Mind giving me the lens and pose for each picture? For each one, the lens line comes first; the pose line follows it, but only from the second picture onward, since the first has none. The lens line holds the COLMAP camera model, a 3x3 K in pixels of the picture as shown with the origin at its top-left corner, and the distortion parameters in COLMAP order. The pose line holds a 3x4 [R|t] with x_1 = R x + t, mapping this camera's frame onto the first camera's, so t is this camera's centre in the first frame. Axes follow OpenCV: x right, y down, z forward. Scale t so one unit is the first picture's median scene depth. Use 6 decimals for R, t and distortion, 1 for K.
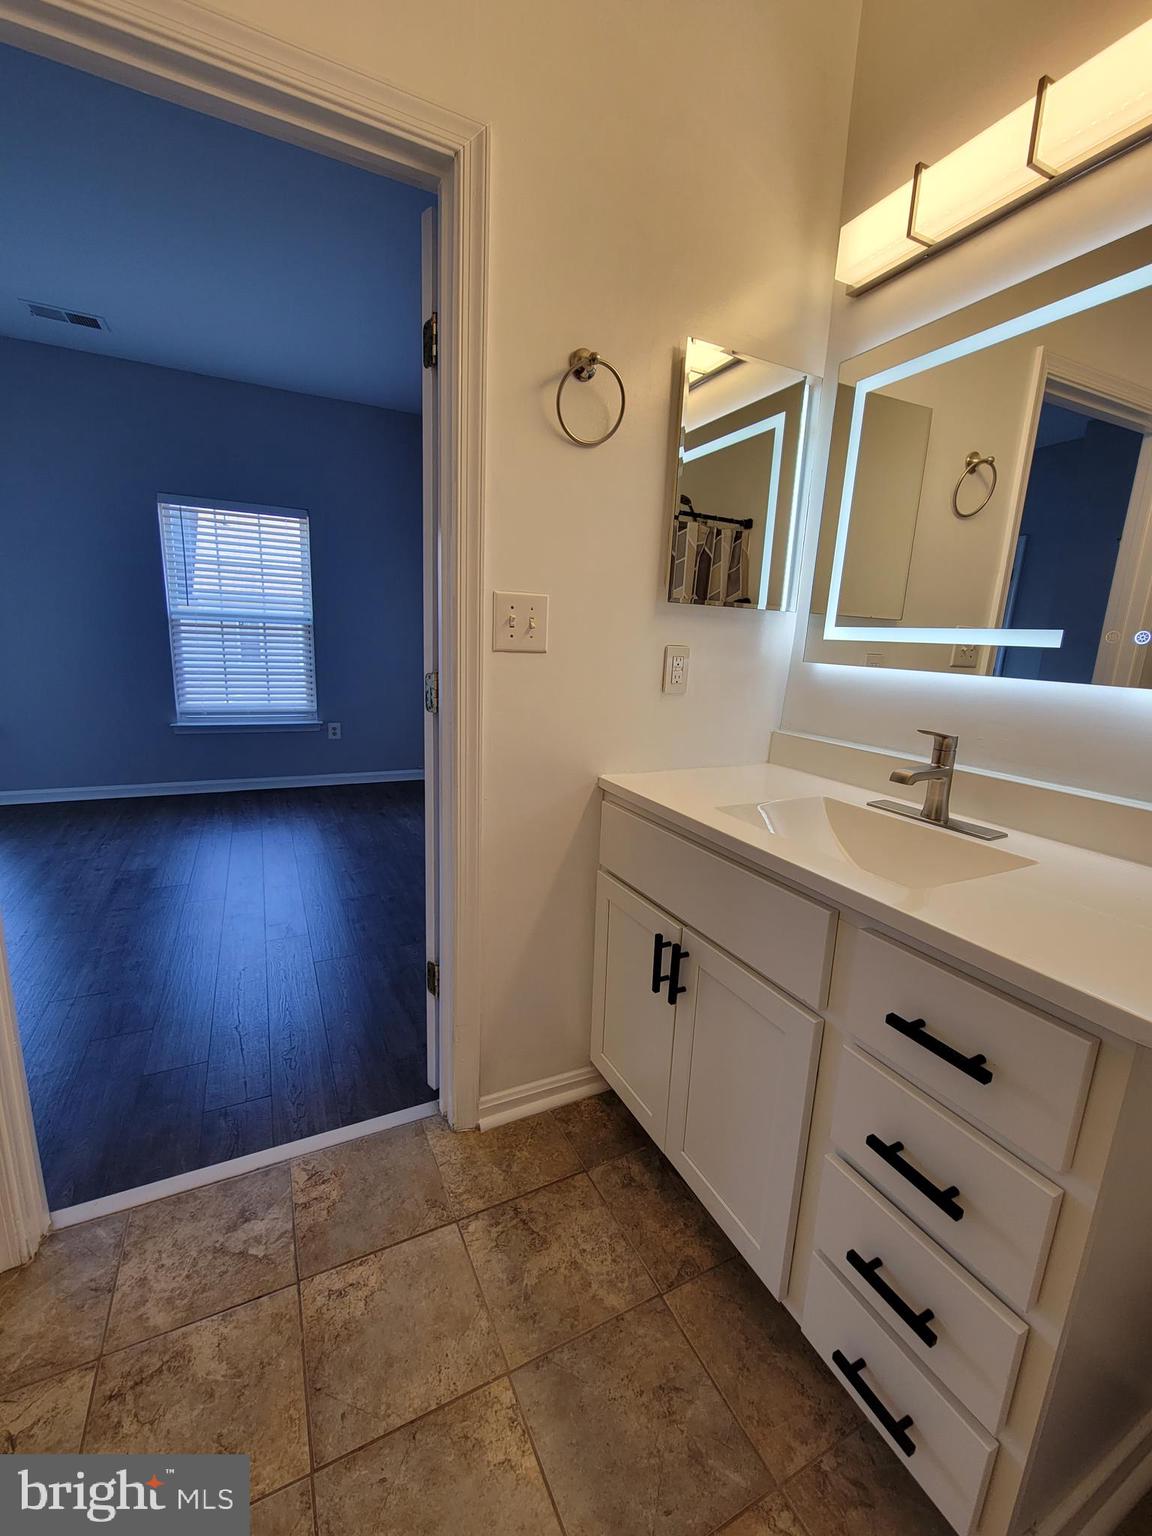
lens RADIAL K [[632.2, 0, 573.0], [0, 632.2, 766.9], [0, 0, 1]] dist [0.001932, -0.002516]
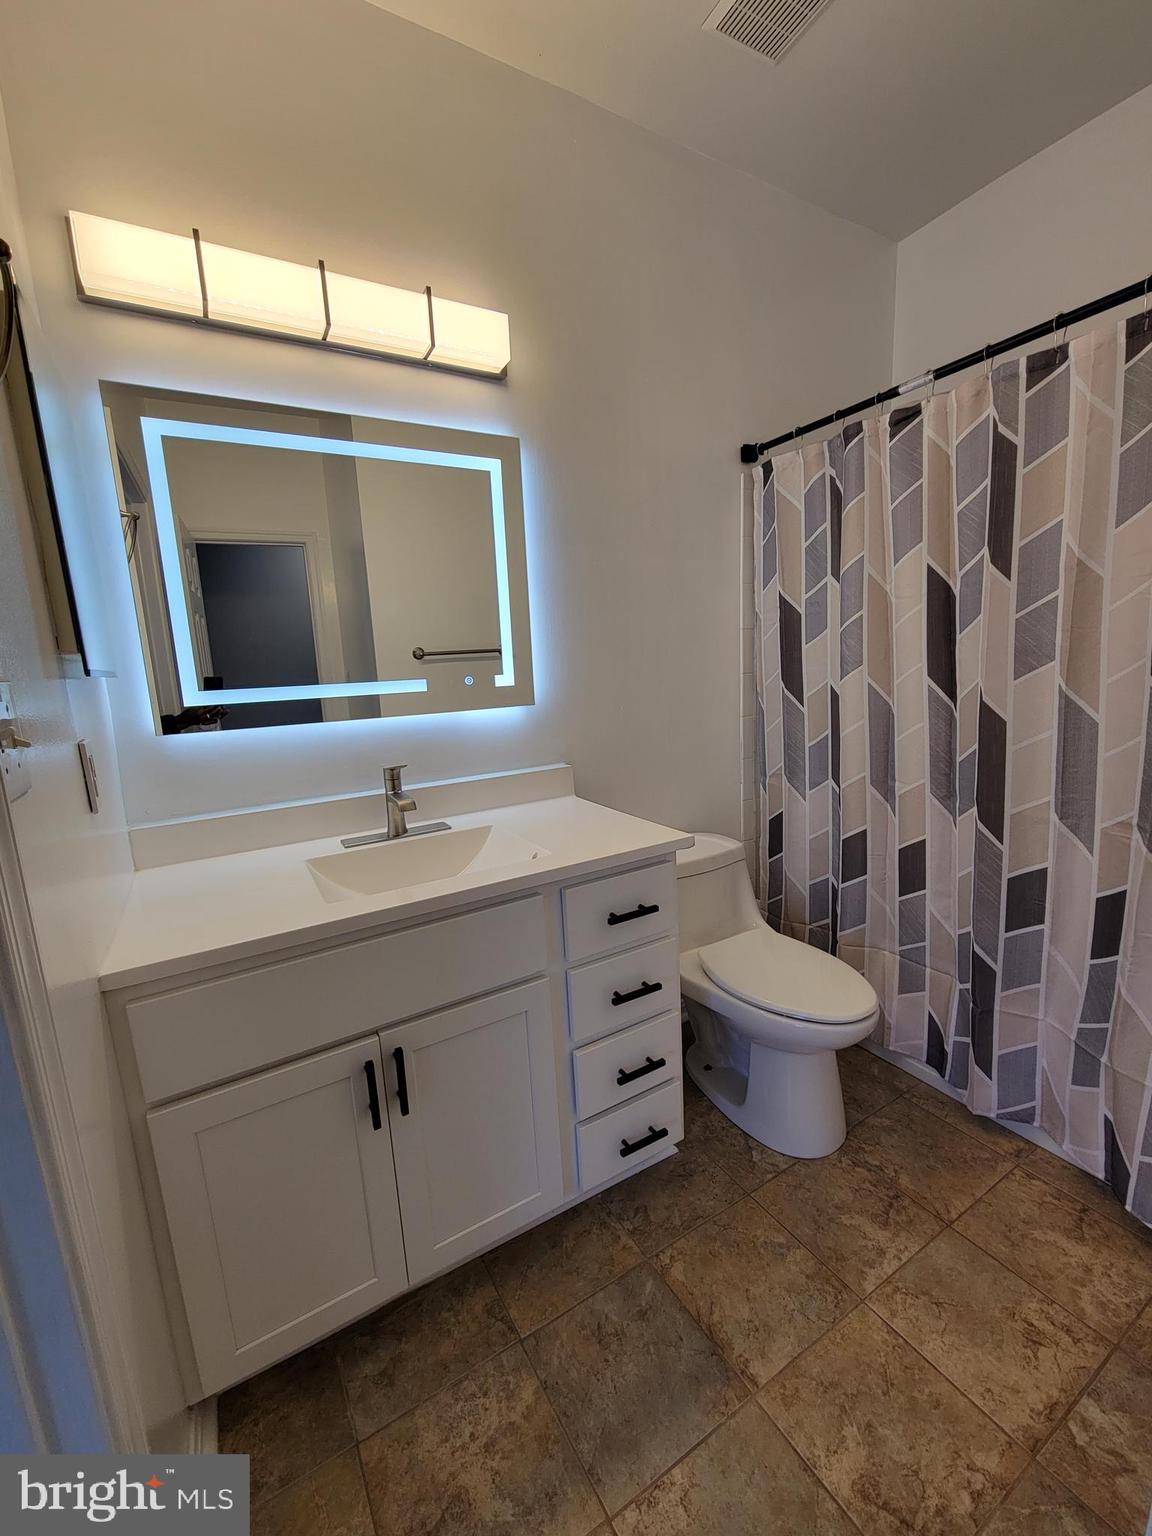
lens RADIAL K [[632.2, 0, 575.1], [0, 632.2, 761.5], [0, 0, 1]] dist [0.001932, -0.002516]
pose [[-0.079922, -0.197777, 0.976984, -0.648654], [0.245144, 0.946117, 0.211582, -0.232727], [-0.966187, 0.256411, -0.027131, 0.670114]]
